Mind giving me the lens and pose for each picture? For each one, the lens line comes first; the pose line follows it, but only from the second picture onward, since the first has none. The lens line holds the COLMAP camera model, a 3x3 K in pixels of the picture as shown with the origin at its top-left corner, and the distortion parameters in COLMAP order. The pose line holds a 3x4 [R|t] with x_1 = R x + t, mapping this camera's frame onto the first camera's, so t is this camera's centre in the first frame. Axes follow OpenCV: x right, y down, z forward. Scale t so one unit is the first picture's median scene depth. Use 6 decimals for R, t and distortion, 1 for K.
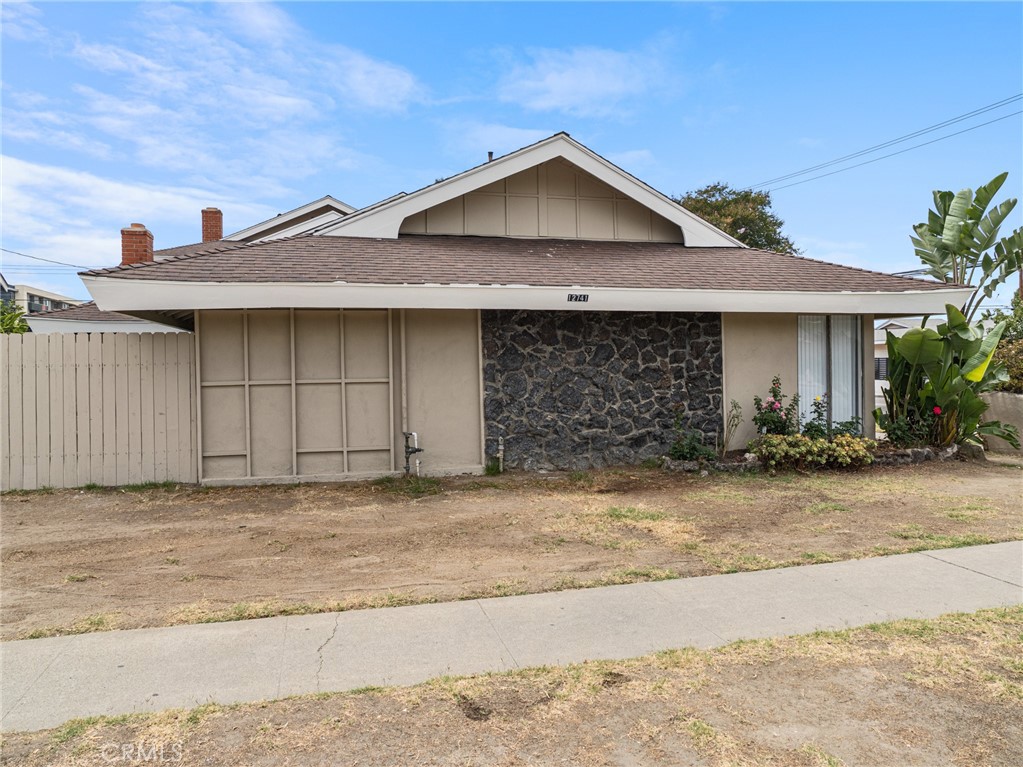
lens RADIAL K [[715.3, 0, 511.5], [0, 715.3, 383.5], [0, 0, 1]] dist [0.000766, 0.000876]
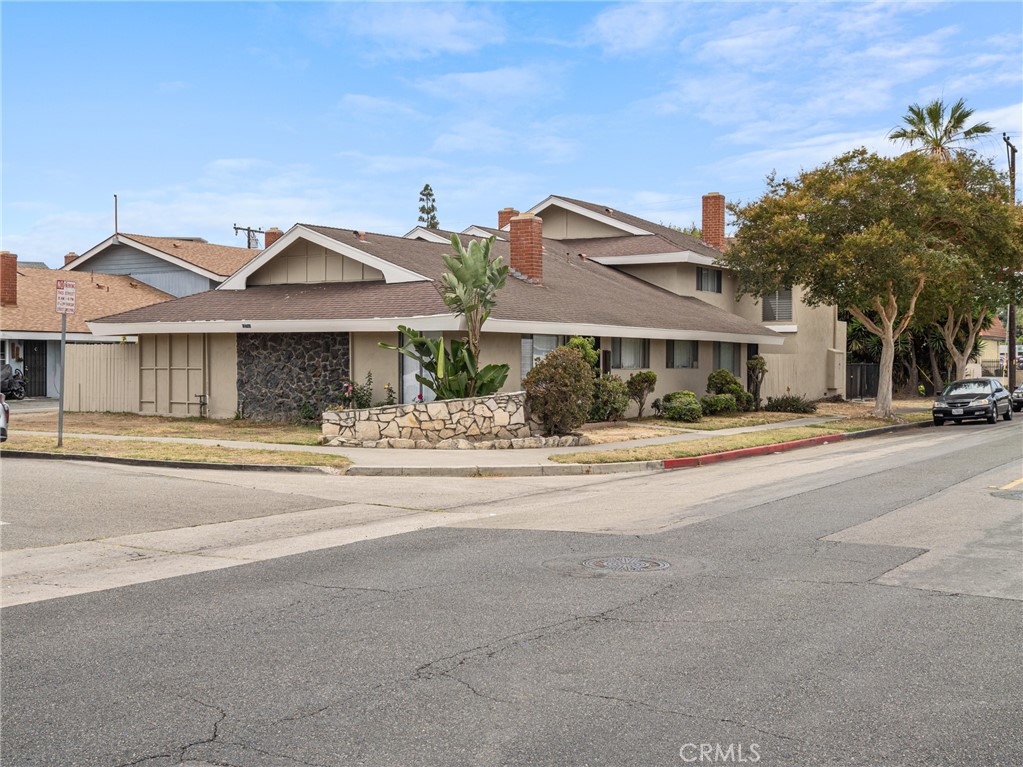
lens RADIAL K [[1257.3, 0, 511.5], [0, 1257.3, 383.5], [0, 0, 1]] dist [0.009444, 0.005649]
pose [[0.696114, 0.028691, -0.717358, 2.757408], [-0.032498, 0.999436, 0.008437, -0.017753], [0.717196, 0.017439, 0.696654, -0.749109]]
